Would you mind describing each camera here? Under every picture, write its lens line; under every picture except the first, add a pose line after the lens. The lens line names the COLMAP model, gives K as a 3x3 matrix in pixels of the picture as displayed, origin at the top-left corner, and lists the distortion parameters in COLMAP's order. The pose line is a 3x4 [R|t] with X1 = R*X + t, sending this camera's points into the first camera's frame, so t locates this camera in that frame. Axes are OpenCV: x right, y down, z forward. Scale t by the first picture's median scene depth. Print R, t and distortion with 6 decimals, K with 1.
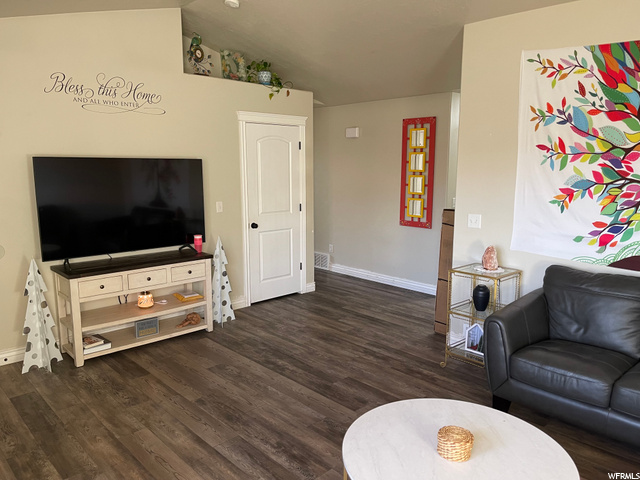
lens RADIAL K [[484.5, 0, 320.0], [0, 484.5, 240.0], [0, 0, 1]] dist [0.007151, -0.006524]
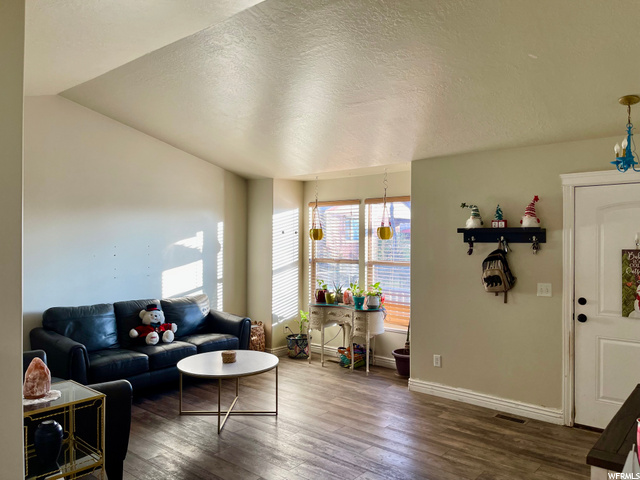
lens RADIAL K [[484.5, 0, 320.0], [0, 484.5, 240.0], [0, 0, 1]] dist [0.007151, -0.006524]
pose [[-0.993797, -0.004496, -0.111121, 0.061293], [-0.021206, 0.988511, 0.149656, -0.269318], [0.109172, 0.151084, -0.982474, 1.799172]]
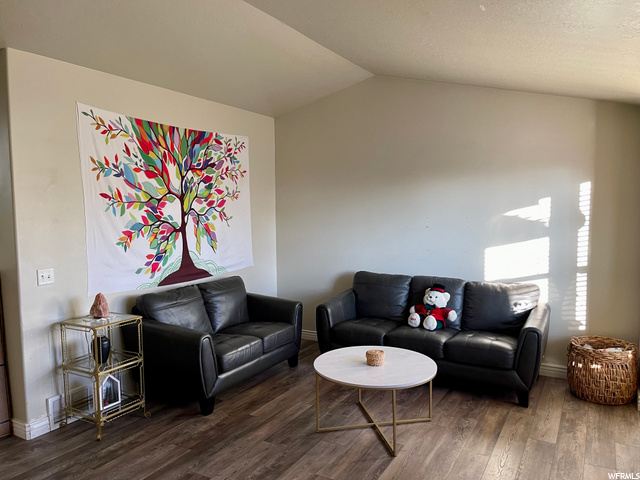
lens RADIAL K [[484.5, 0, 320.0], [0, 484.5, 240.0], [0, 0, 1]] dist [0.007151, -0.006524]
pose [[-0.288931, -0.067944, 0.954936, -0.780577], [0.155567, 0.980889, 0.116860, -0.154552], [-0.944626, 0.182321, -0.272839, 0.910256]]
